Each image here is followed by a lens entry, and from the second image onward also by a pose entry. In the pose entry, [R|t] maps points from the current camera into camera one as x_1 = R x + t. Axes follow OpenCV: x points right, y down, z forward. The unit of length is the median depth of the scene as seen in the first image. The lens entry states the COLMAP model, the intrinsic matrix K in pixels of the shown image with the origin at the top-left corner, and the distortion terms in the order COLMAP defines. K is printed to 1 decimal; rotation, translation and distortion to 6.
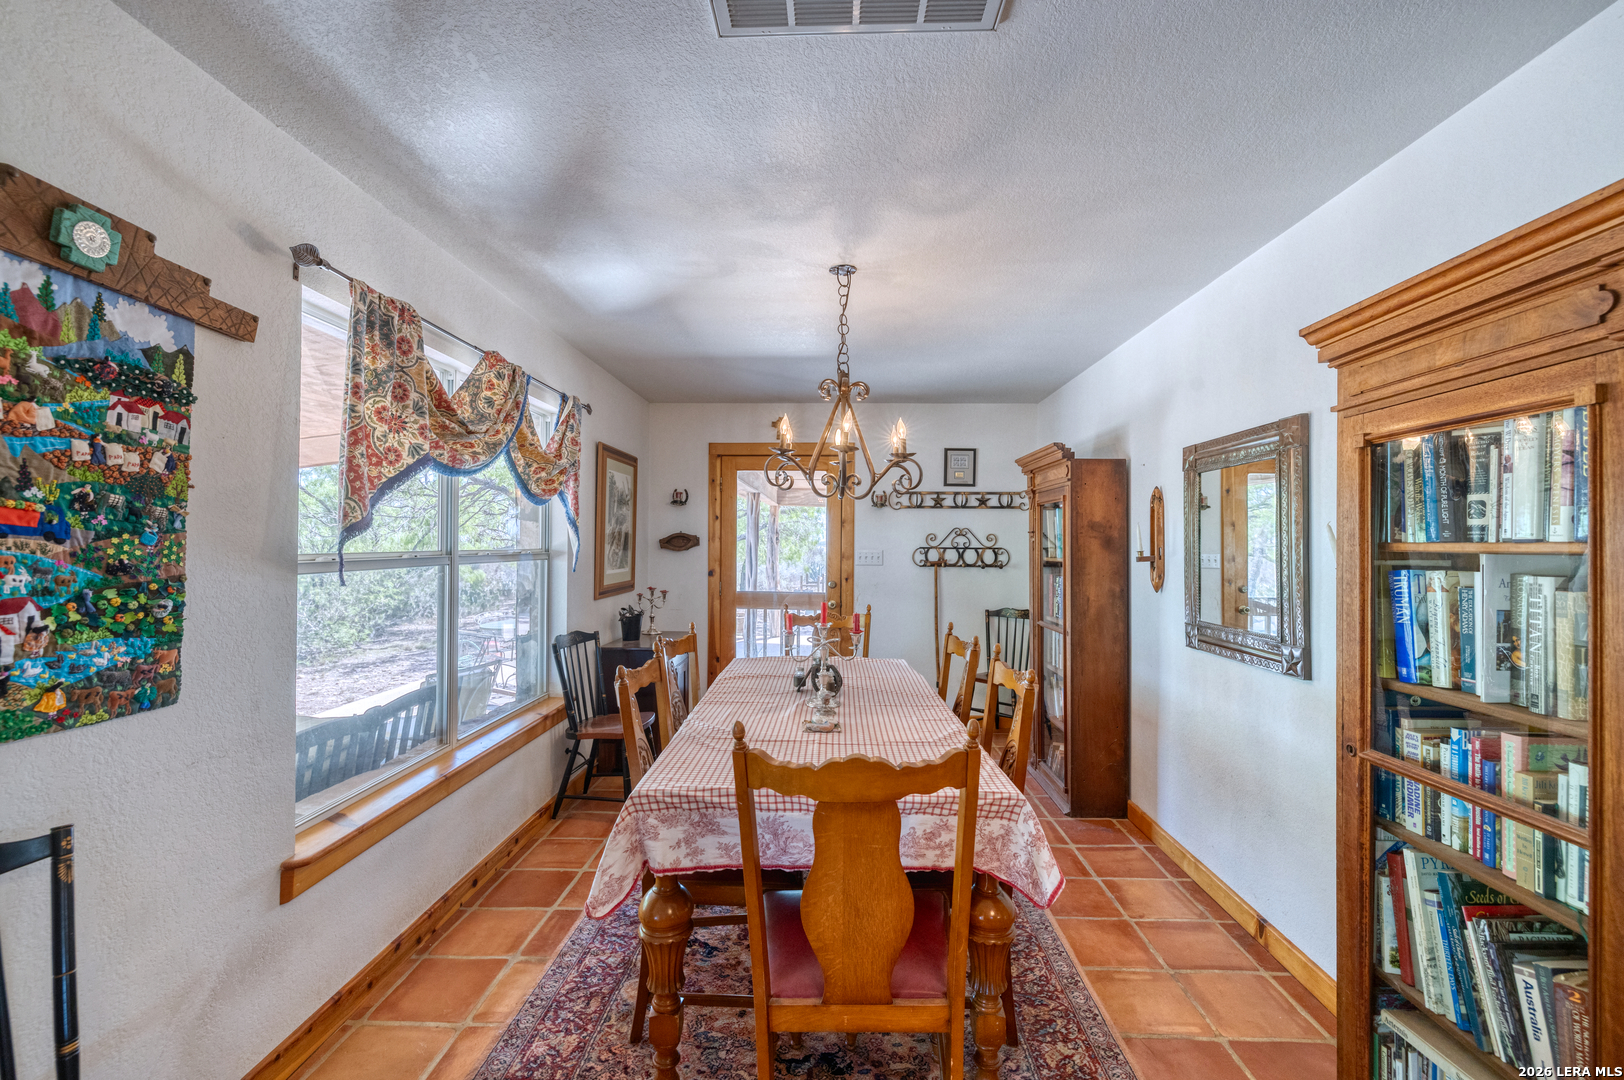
lens RADIAL K [[681.3, 0, 814.3], [0, 681.3, 534.7], [0, 0, 1]] dist [-0.002224, 0.000249]
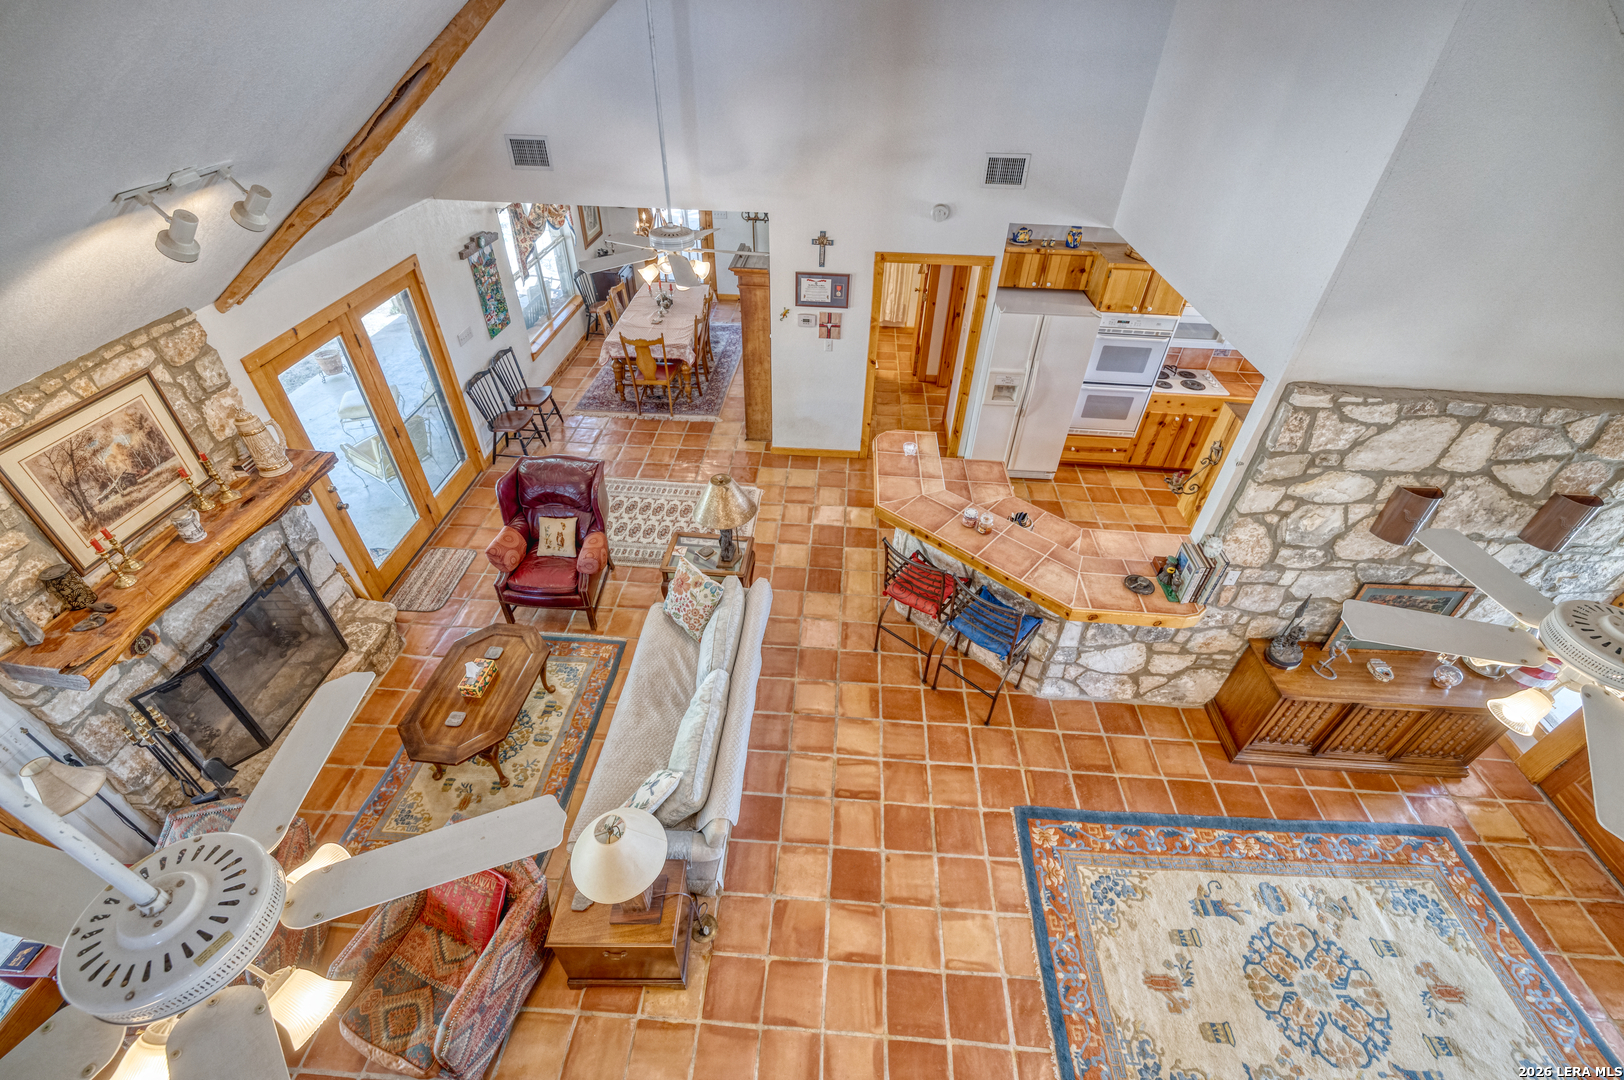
lens RADIAL K [[681.3, 0, 814.3], [0, 681.3, 534.7], [0, 0, 1]] dist [-0.002224, 0.000249]
pose [[0.999362, 0.034550, -0.009006, 1.109449], [-0.020788, 0.768115, 0.639975, -1.431318], [0.029028, -0.639380, 0.768343, -2.999397]]
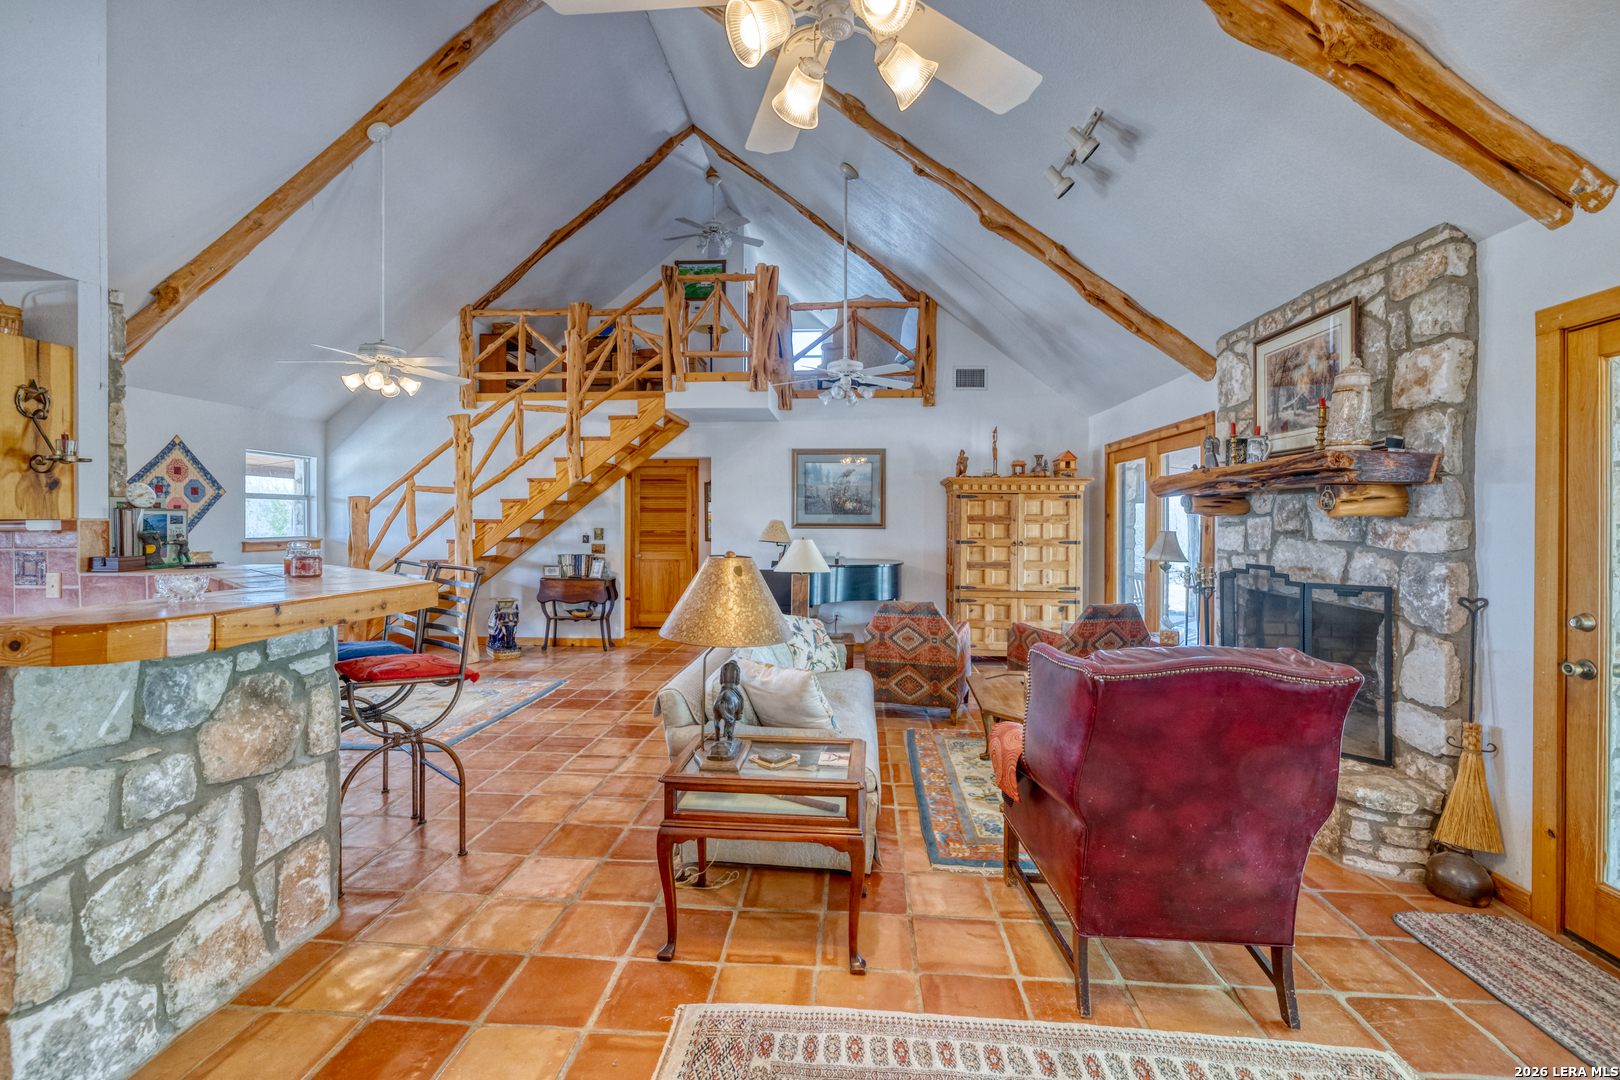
lens RADIAL K [[688.8, 0, 809.5], [0, 688.8, 524.1], [0, 0, 1]] dist [-0.000246, 0.000133]
pose [[-0.999071, -0.008269, 0.042304, 0.530378], [-0.008477, 0.999953, -0.004739, 0.002742], [-0.042263, -0.005093, -0.999094, 0.360752]]
